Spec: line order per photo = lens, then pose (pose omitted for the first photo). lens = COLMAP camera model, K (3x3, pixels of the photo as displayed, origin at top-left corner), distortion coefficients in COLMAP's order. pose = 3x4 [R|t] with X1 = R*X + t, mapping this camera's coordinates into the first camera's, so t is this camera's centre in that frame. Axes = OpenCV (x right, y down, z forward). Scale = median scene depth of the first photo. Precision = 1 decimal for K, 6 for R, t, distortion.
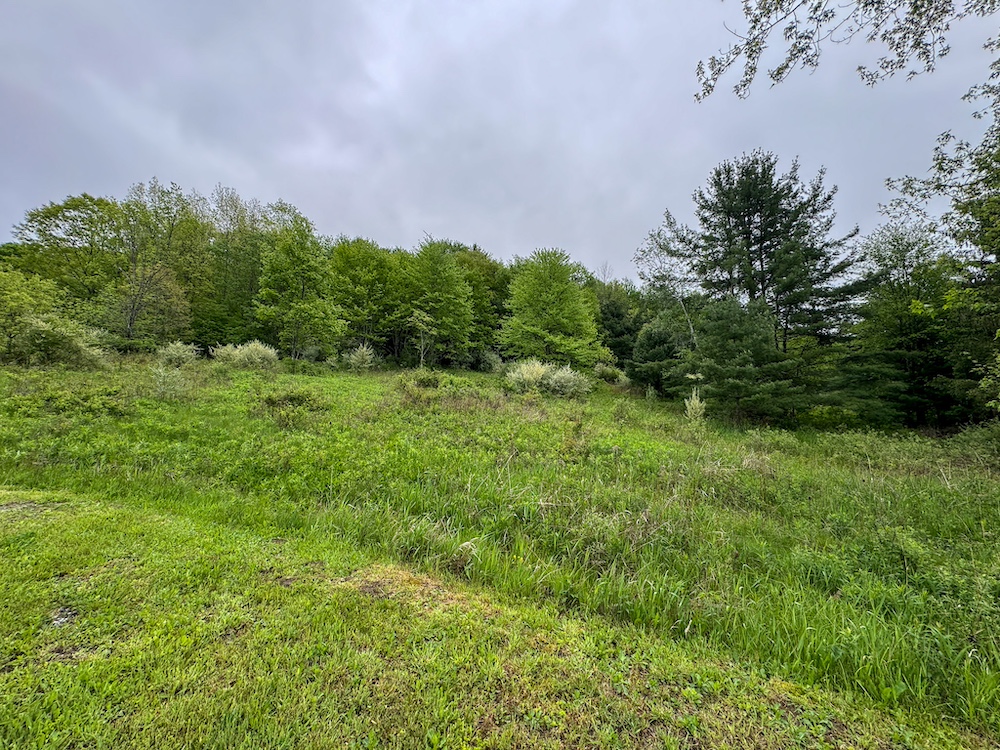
lens RADIAL K [[385.9, 0, 500.0], [0, 385.9, 375.0], [0, 0, 1]] dist [-0.001646, -0.000060]
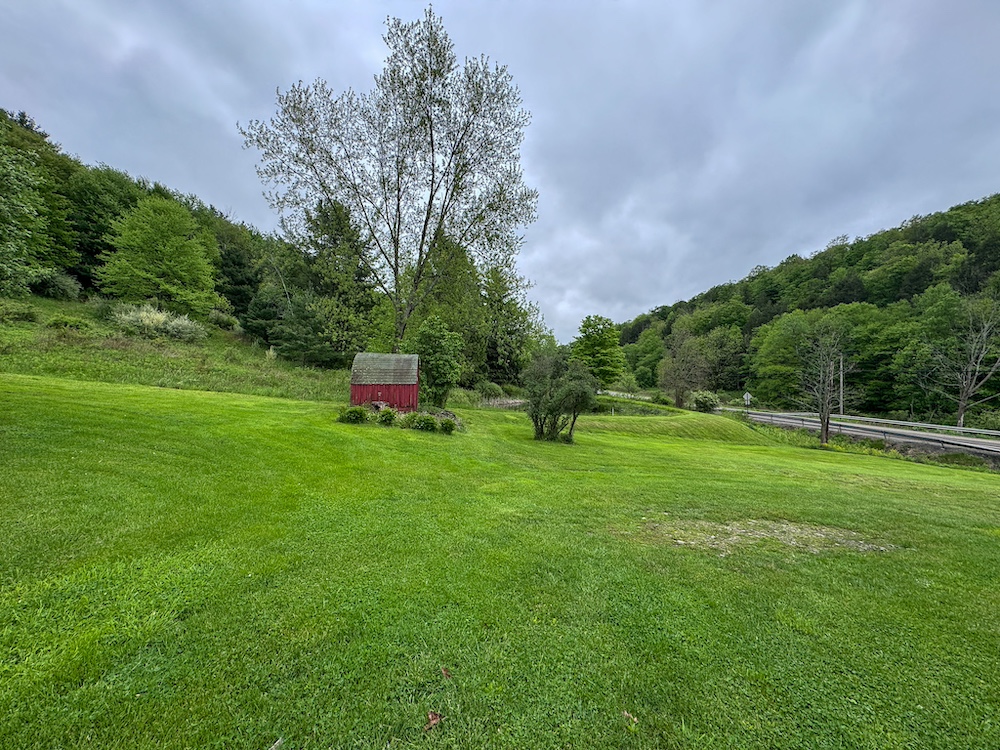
lens RADIAL K [[385.9, 0, 500.0], [0, 385.9, 375.0], [0, 0, 1]] dist [-0.001646, -0.000060]
pose [[0.621778, 0.026382, 0.782749, -0.137893], [-0.133076, 0.988458, 0.072394, -0.050005], [-0.771805, -0.149178, 0.618113, -0.497487]]
